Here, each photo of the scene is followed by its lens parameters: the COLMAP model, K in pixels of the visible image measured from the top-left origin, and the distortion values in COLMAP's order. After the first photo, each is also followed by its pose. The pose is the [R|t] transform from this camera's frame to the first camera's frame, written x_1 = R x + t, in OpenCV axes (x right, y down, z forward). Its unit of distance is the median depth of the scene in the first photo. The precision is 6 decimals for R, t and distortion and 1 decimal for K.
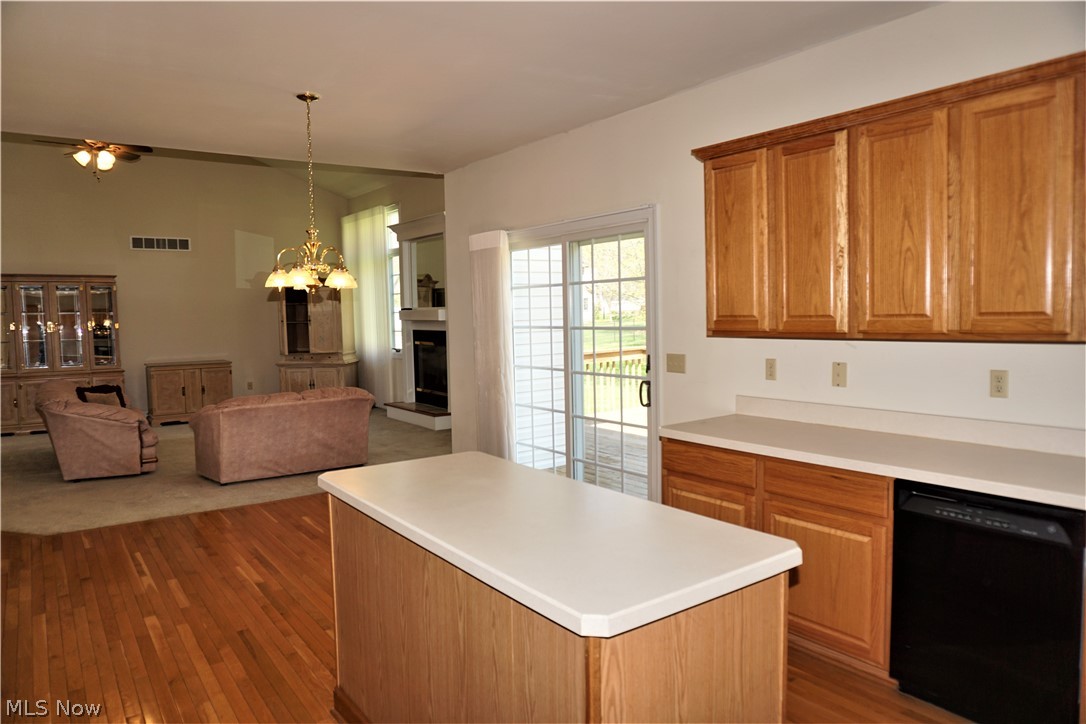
lens RADIAL K [[724.7, 0, 546.5], [0, 724.7, 362.0], [0, 0, 1]] dist [-0.049150, 0.004916]
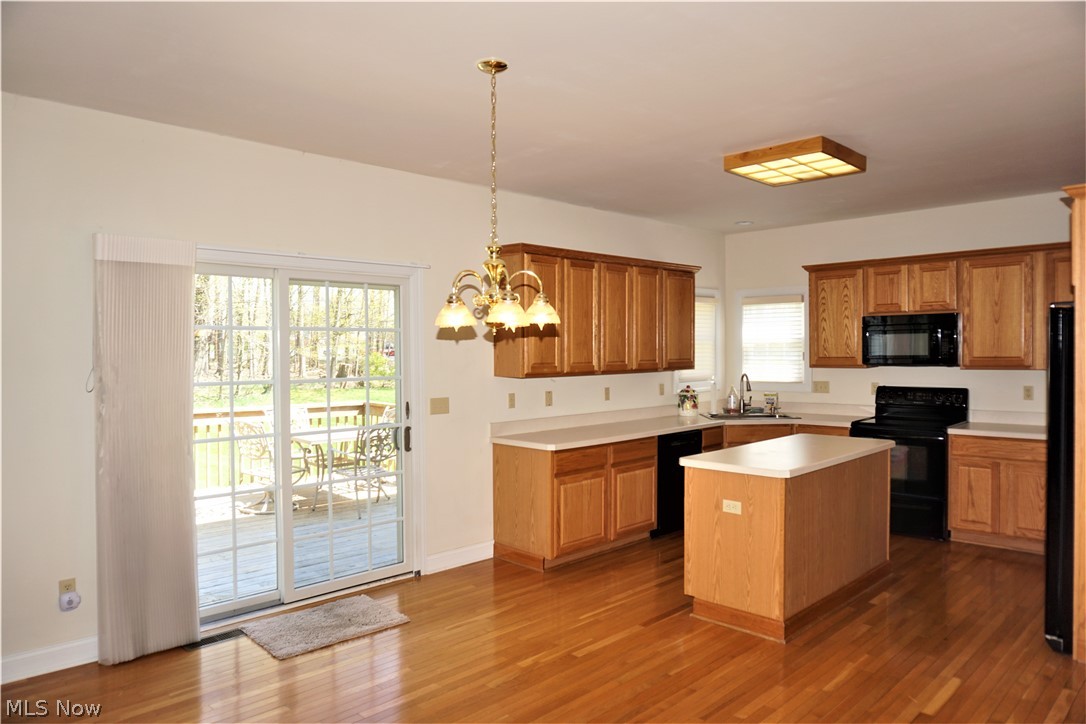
lens RADIAL K [[724.7, 0, 543.6], [0, 724.7, 360.9], [0, 0, 1]] dist [-0.049150, 0.004916]
pose [[-0.148376, 0.002775, 0.988927, -0.642430], [0.074205, 0.997208, 0.008335, -0.043668], [-0.986143, 0.074620, -0.148167, 0.651313]]
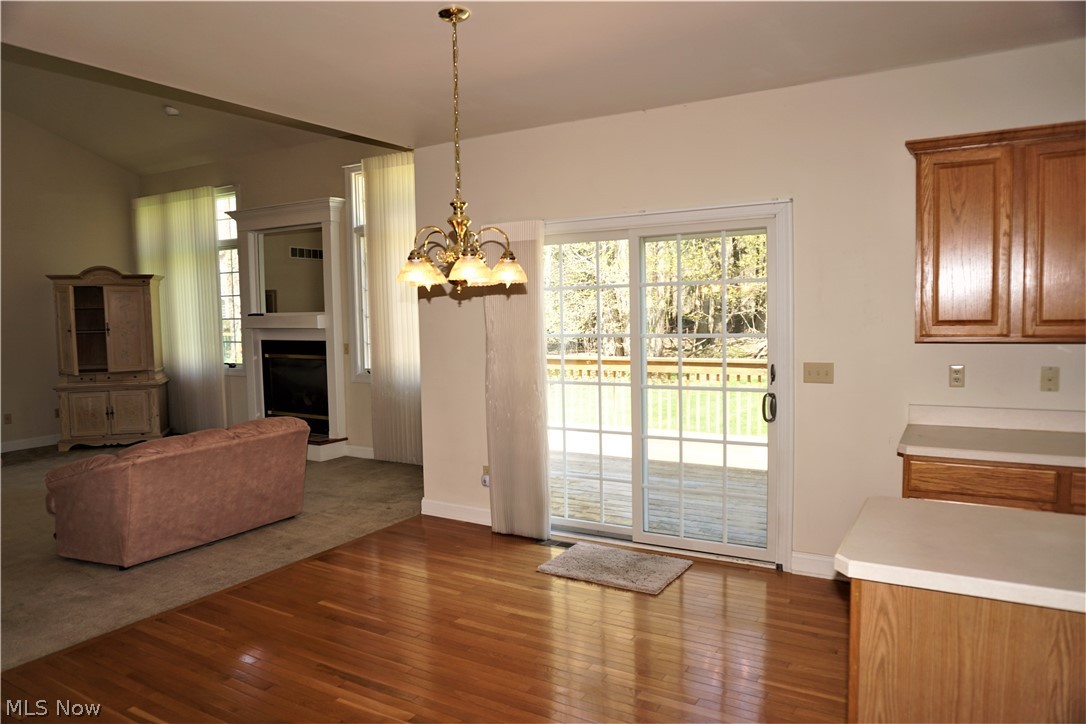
lens RADIAL K [[724.7, 0, 547.1], [0, 724.7, 355.9], [0, 0, 1]] dist [-0.049150, 0.004916]
pose [[0.918094, -0.024596, 0.395599, -0.323683], [0.030521, 0.999496, -0.008687, -0.014598], [-0.395186, 0.020050, 0.918382, 0.193815]]
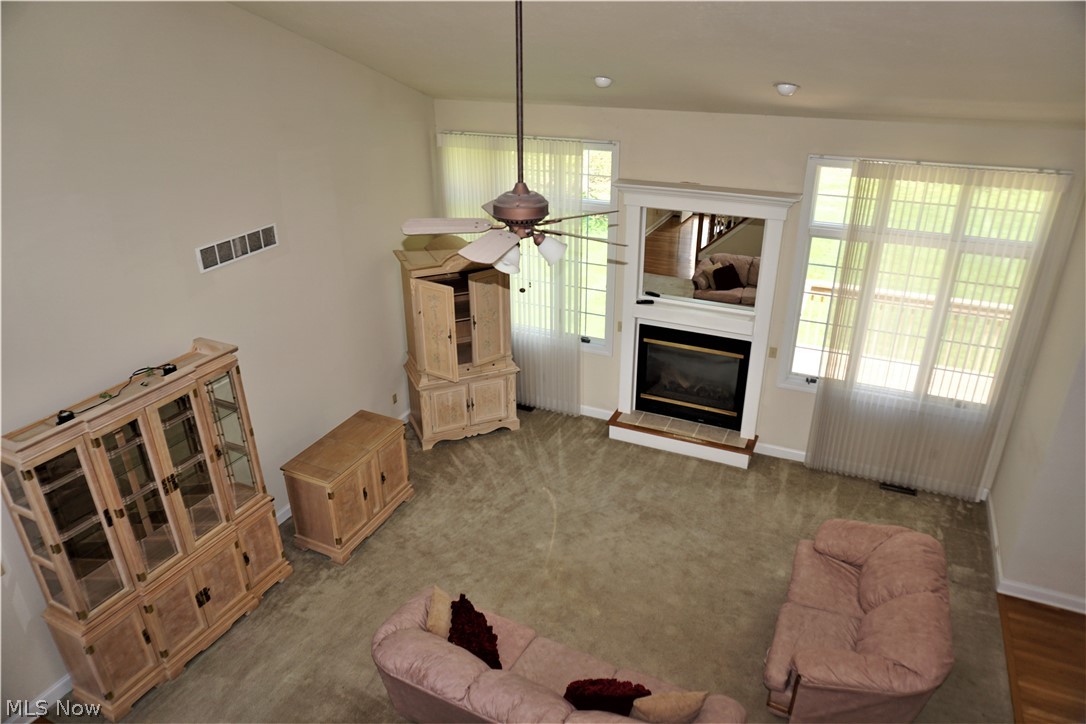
lens RADIAL K [[724.7, 0, 538.0], [0, 724.7, 369.8], [0, 0, 1]] dist [-0.049150, 0.004916]
pose [[0.883776, -0.197973, 0.423965, -0.921404], [0.030816, 0.928742, 0.369443, -0.425048], [-0.466894, -0.313440, 0.826901, 0.662831]]
